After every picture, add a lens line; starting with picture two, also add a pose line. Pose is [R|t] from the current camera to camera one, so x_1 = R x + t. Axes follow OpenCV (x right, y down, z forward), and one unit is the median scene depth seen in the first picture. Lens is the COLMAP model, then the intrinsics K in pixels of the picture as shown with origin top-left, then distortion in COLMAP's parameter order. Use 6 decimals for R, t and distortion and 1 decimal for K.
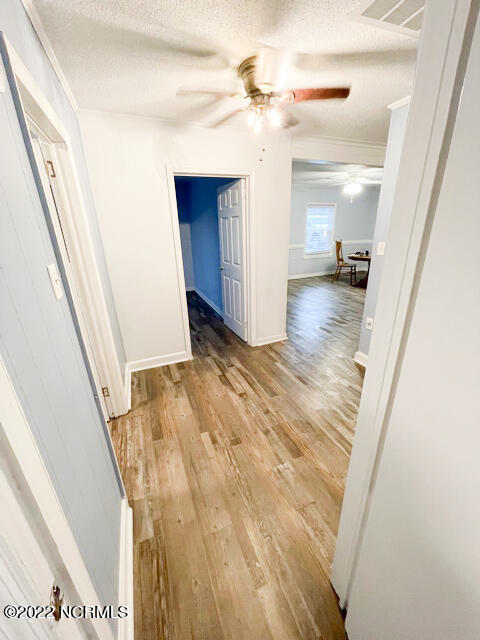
lens RADIAL K [[257.3, 0, 241.0], [0, 257.3, 320.3], [0, 0, 1]] dist [-0.006283, 0.001867]
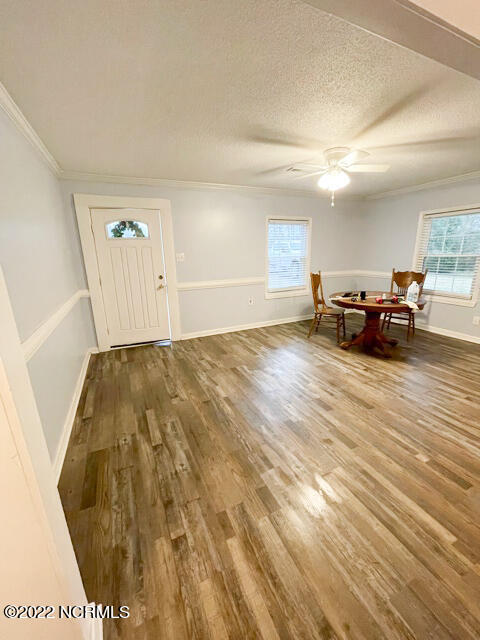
lens RADIAL K [[257.3, 0, 236.7], [0, 257.3, 318.6], [0, 0, 1]] dist [-0.006283, 0.001867]
pose [[0.999553, -0.001978, 0.029833, 0.164437], [0.004827, 0.995397, -0.095720, -0.136432], [-0.029506, 0.095822, 0.994961, 0.382026]]
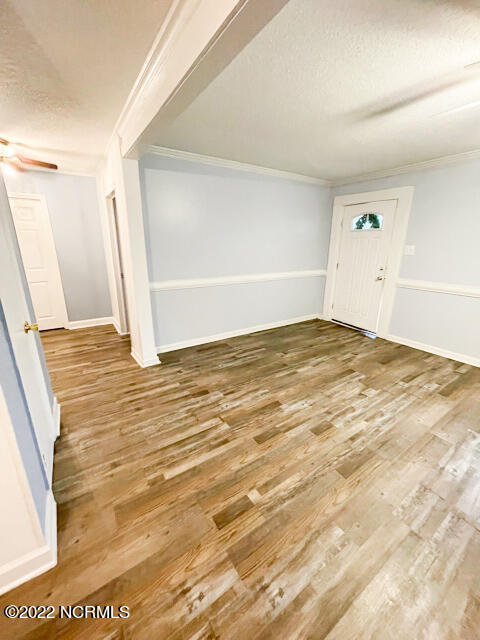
lens RADIAL K [[257.3, 0, 240.0], [0, 257.3, 320.9], [0, 0, 1]] dist [-0.006283, 0.001867]
pose [[0.193588, 0.317396, -0.928323, 0.526054], [-0.356135, 0.904414, 0.234954, -0.204621], [0.914162, 0.285124, 0.288119, 0.536986]]
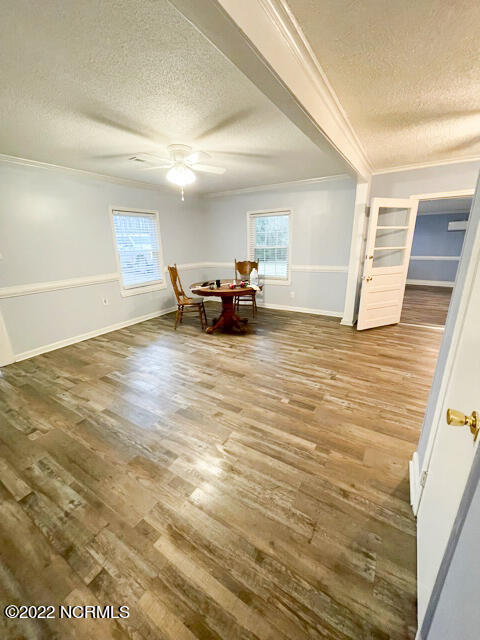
lens RADIAL K [[257.3, 0, 237.3], [0, 257.3, 318.3], [0, 0, 1]] dist [-0.006283, 0.001867]
pose [[0.819844, -0.156535, 0.550774, 0.135204], [0.200067, 0.979590, -0.019398, -0.133279], [-0.536497, 0.126095, 0.834429, 0.382920]]
